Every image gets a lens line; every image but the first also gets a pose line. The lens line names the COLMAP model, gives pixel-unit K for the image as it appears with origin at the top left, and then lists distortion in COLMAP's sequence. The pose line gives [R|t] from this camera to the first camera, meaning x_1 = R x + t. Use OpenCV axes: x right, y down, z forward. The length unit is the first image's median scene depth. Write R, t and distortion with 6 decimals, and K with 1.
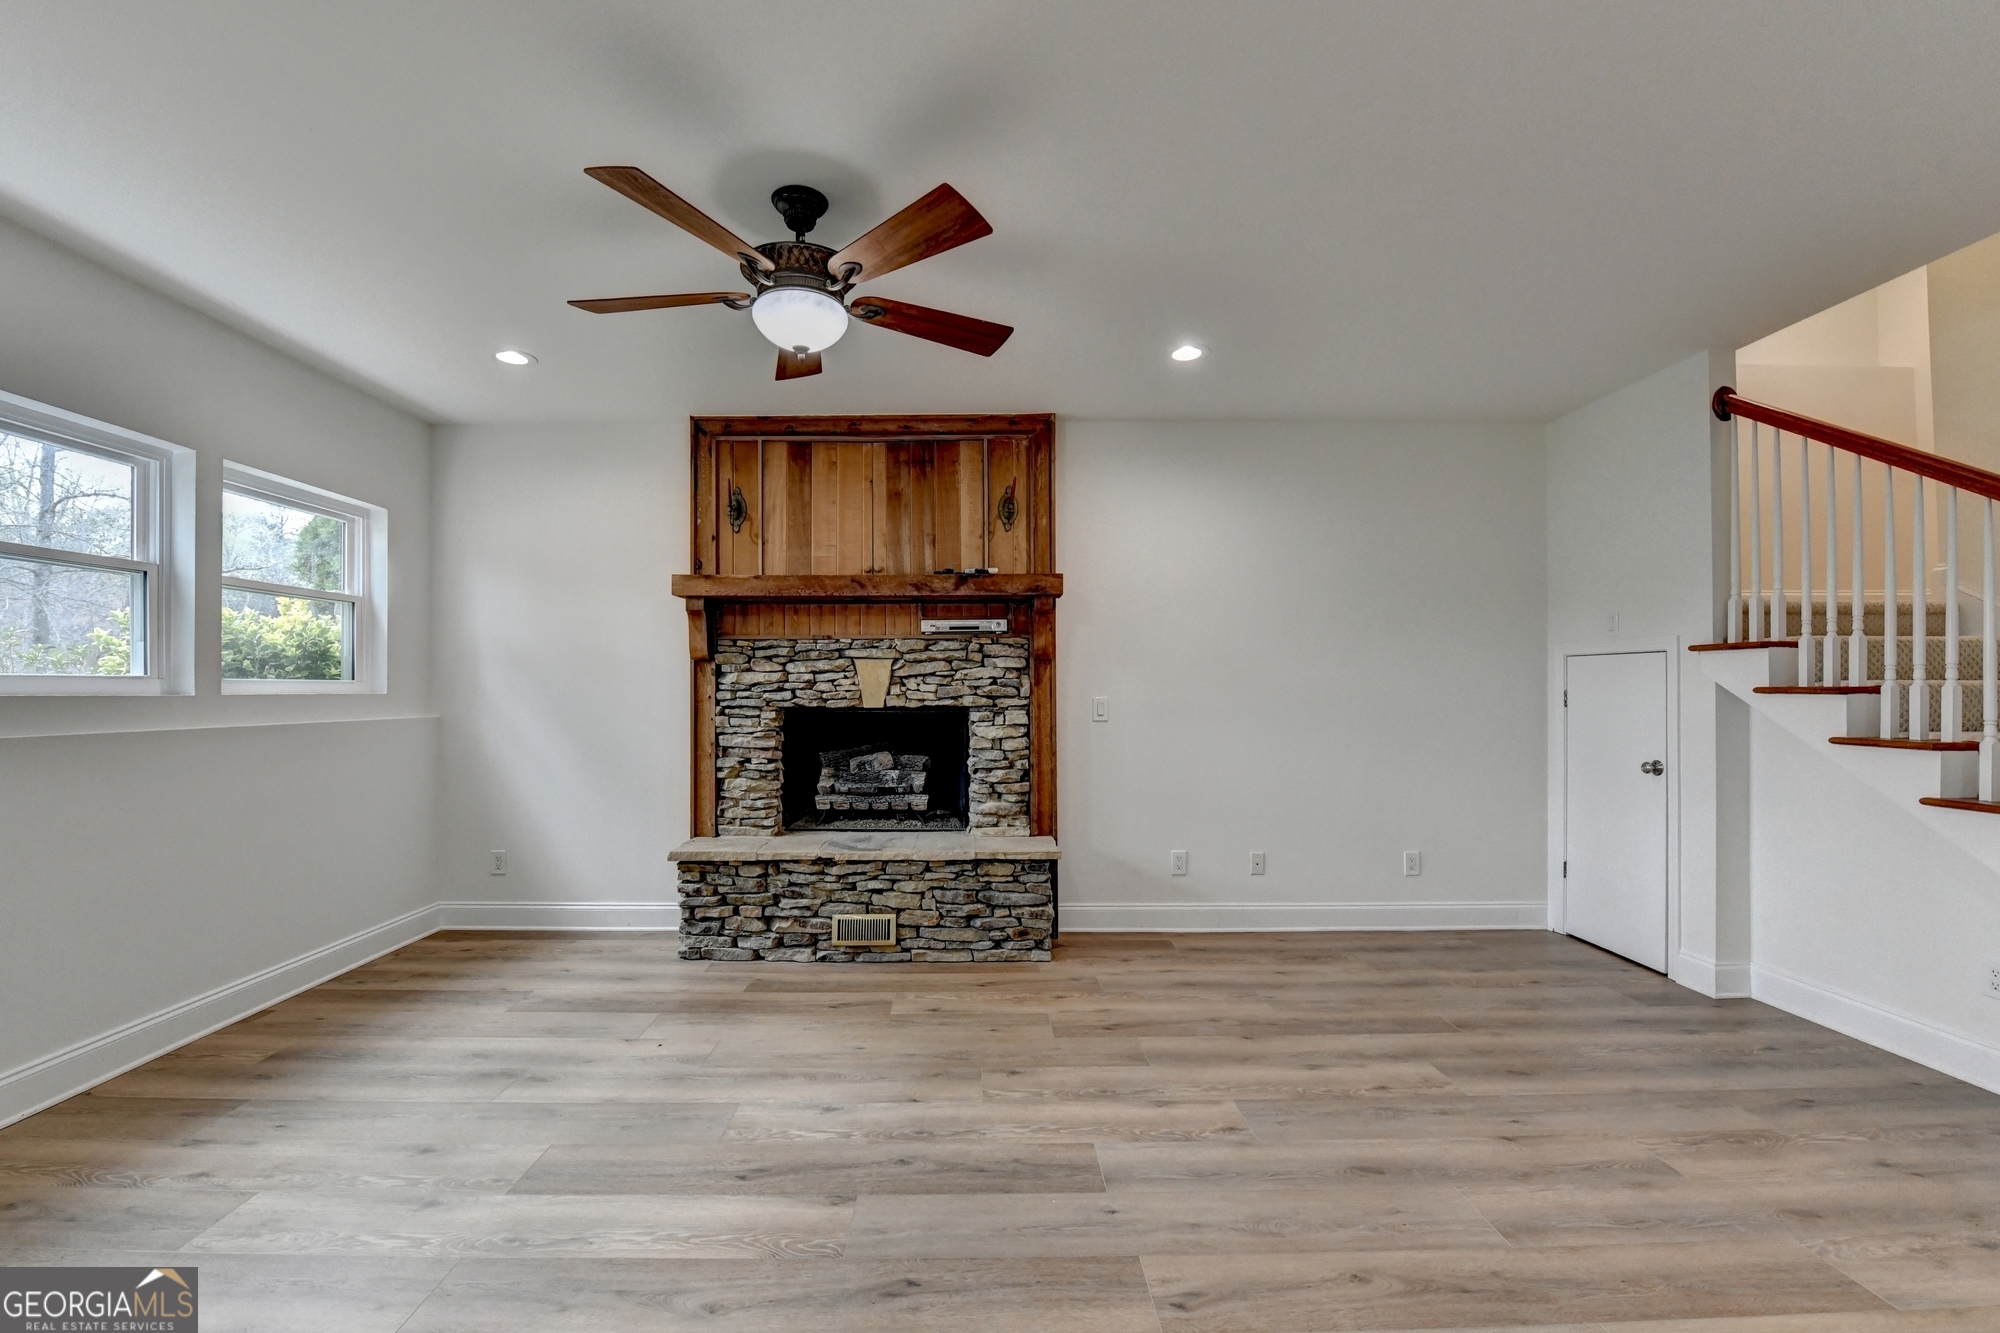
lens RADIAL K [[803.1, 0, 987.3], [0, 803.1, 676.3], [0, 0, 1]] dist [-0.012786, -0.004254]
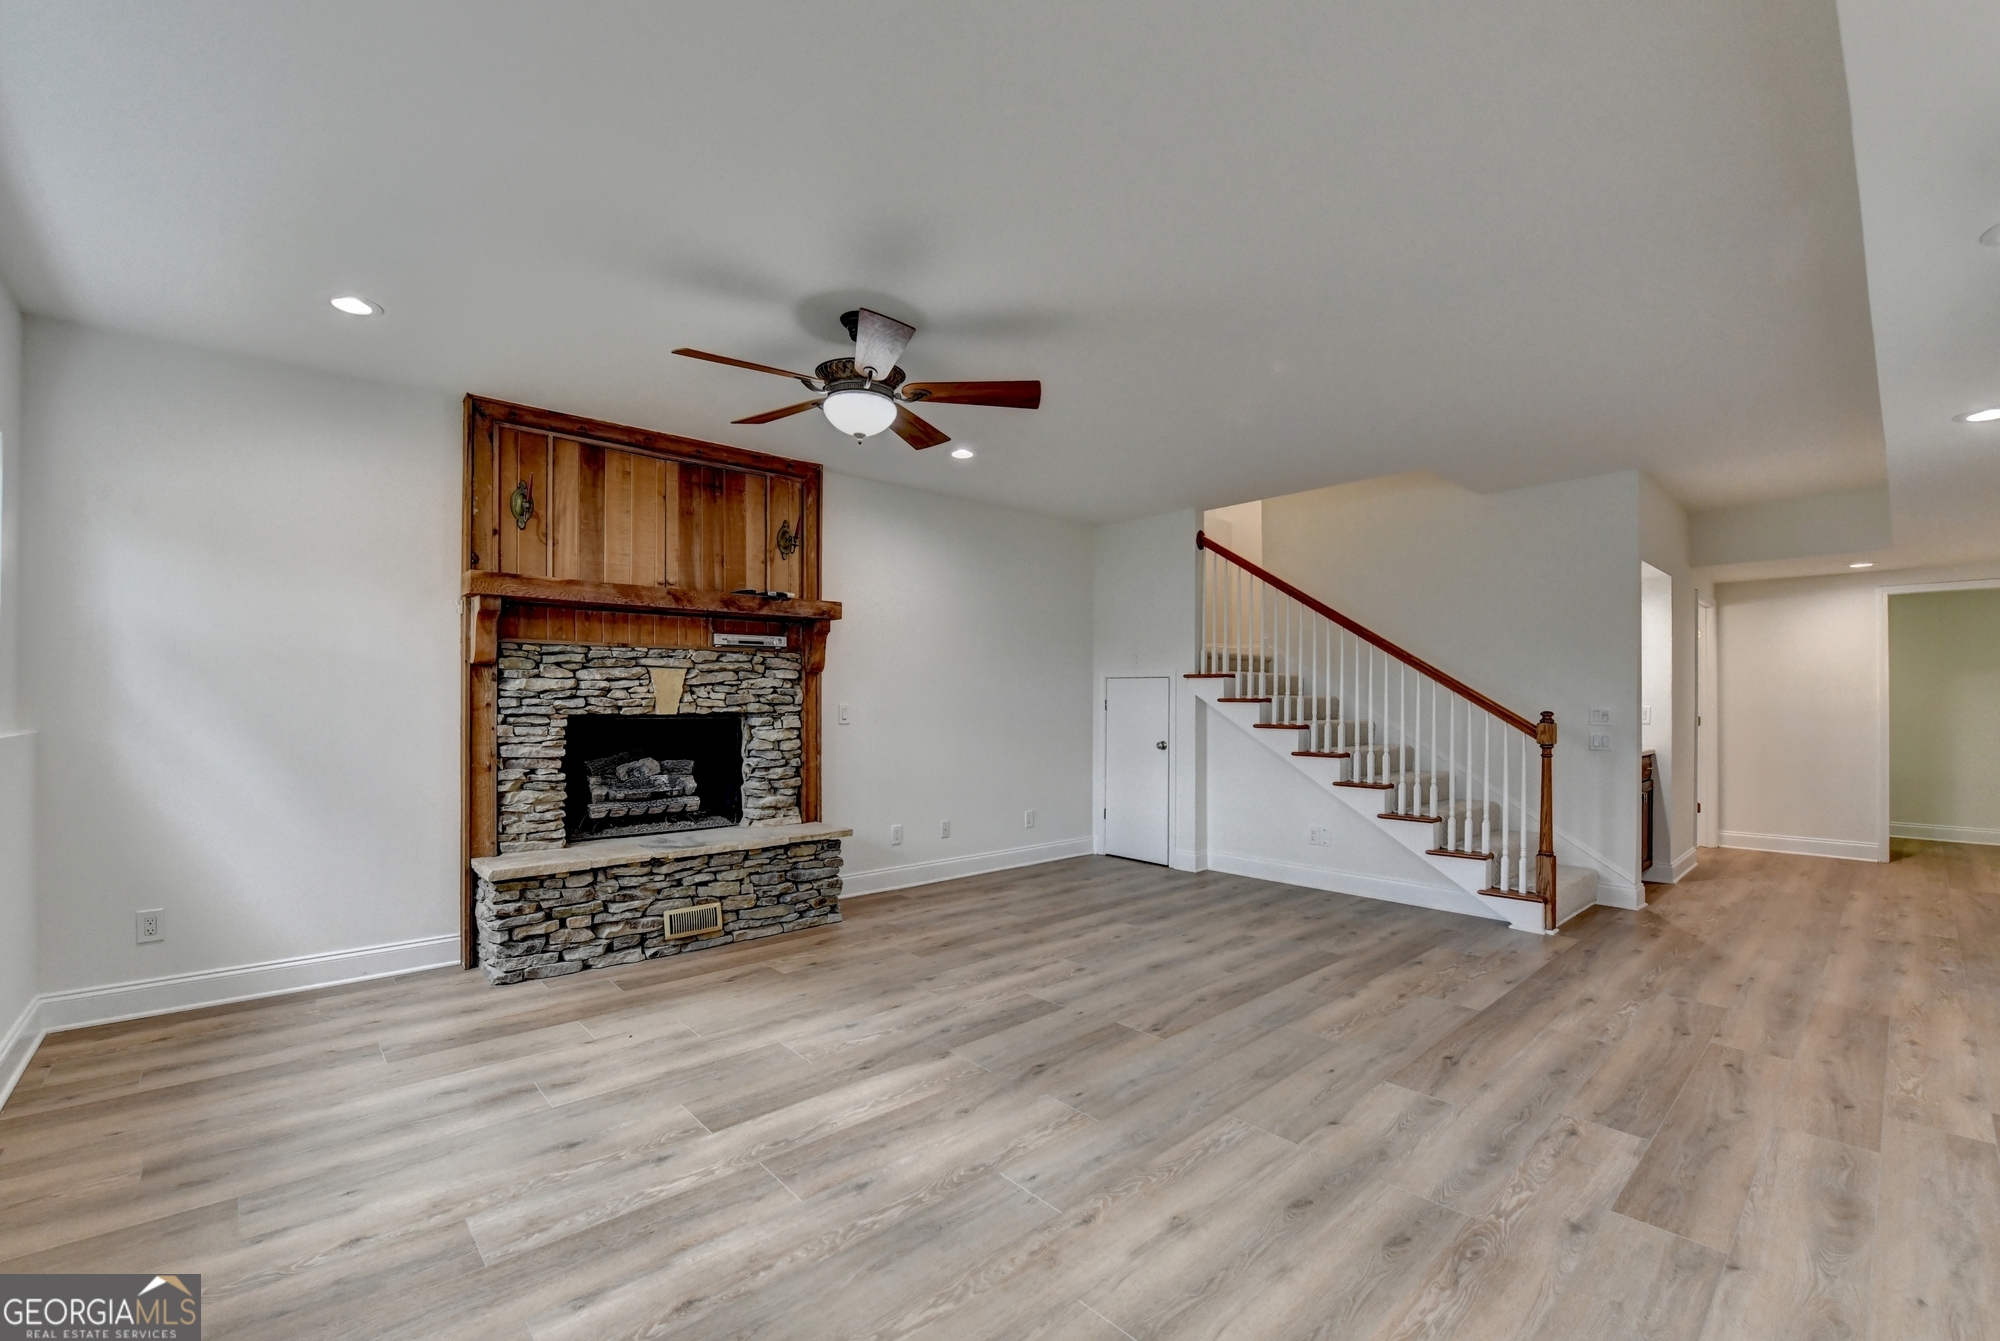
lens RADIAL K [[837.1, 0, 961.1], [0, 837.1, 686.3], [0, 0, 1]] dist [-0.018467, -0.000287]
pose [[0.763125, 0.013329, 0.646114, -0.566503], [-0.014439, 0.999889, -0.003573, 0.000674], [-0.646090, -0.006603, 0.763233, -0.078071]]
